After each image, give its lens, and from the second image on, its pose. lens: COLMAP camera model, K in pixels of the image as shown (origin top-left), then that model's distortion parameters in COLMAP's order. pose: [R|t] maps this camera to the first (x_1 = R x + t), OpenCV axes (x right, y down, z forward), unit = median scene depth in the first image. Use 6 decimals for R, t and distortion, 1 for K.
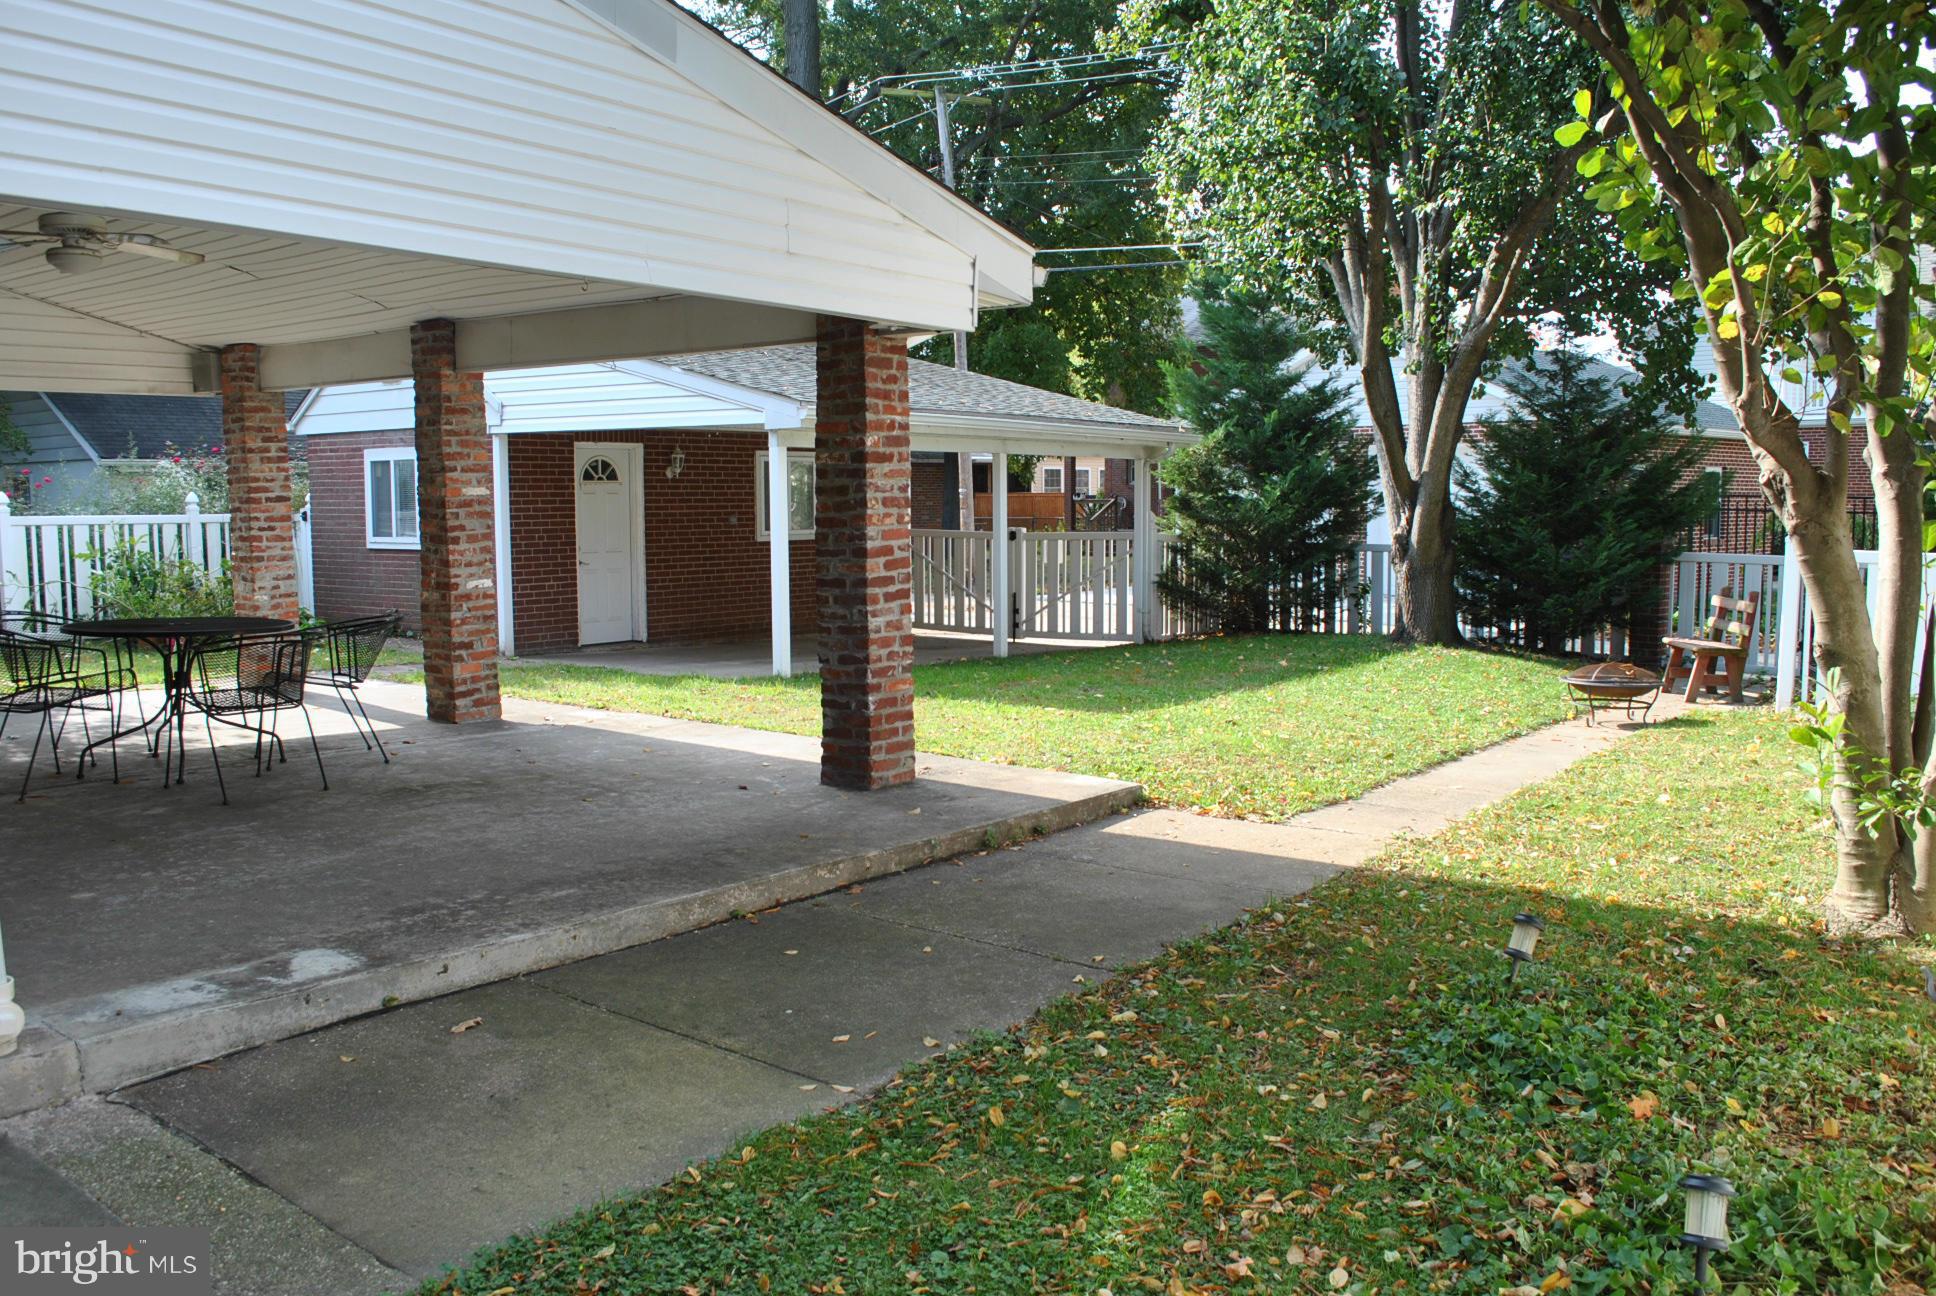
lens RADIAL K [[1533.1, 0, 973.3], [0, 1533.1, 646.4], [0, 0, 1]] dist [-0.081515, 0.006499]
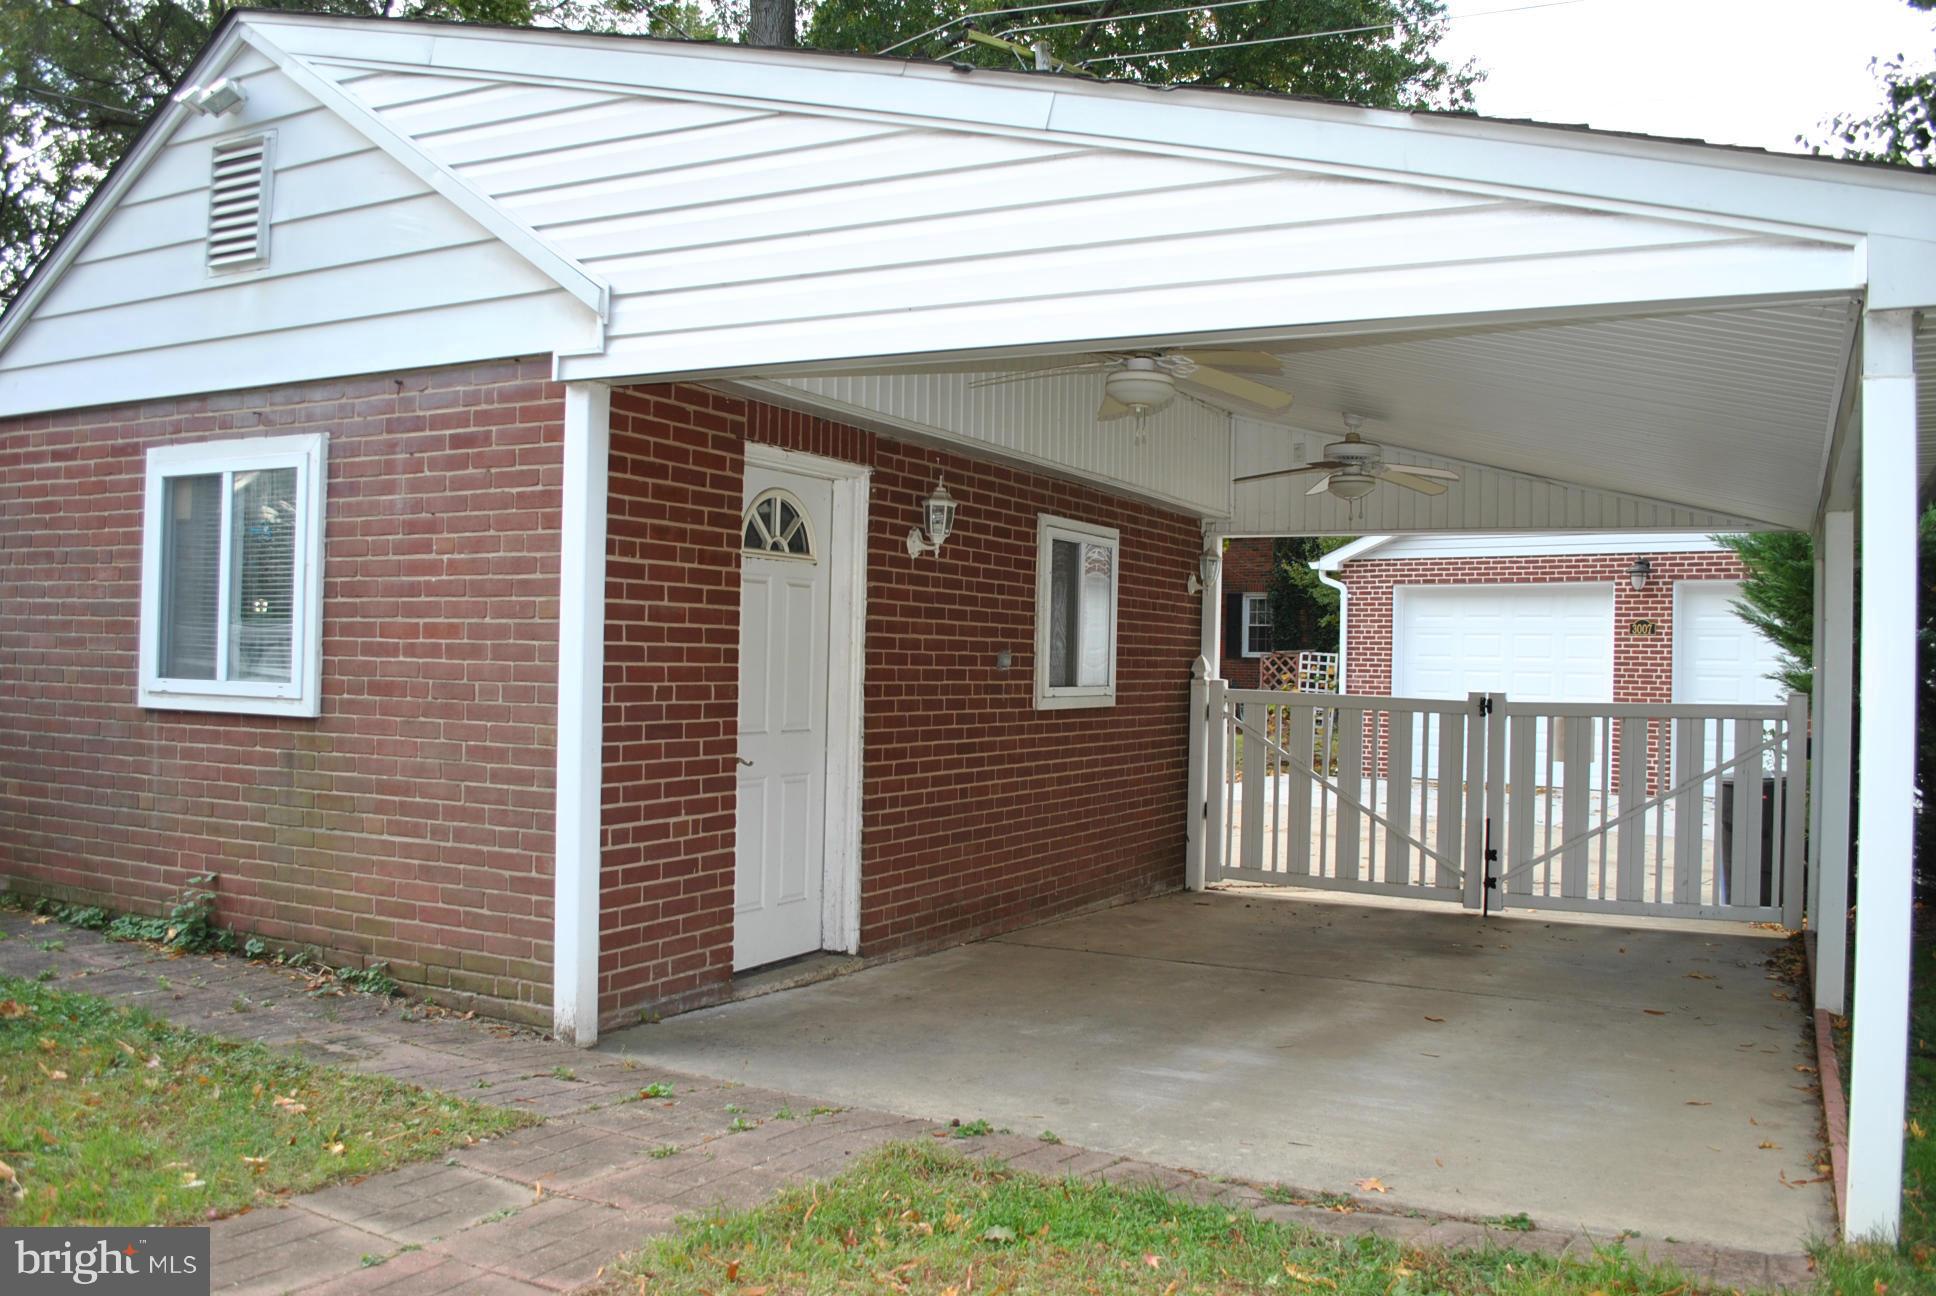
lens RADIAL K [[1533.1, 0, 965.2], [0, 1533.1, 648.6], [0, 0, 1]] dist [-0.081515, 0.006499]
pose [[0.987965, 0.024930, 0.152653, -0.255987], [-0.008641, 0.994280, -0.106455, -0.041714], [-0.154434, 0.103855, 0.982530, 0.603879]]
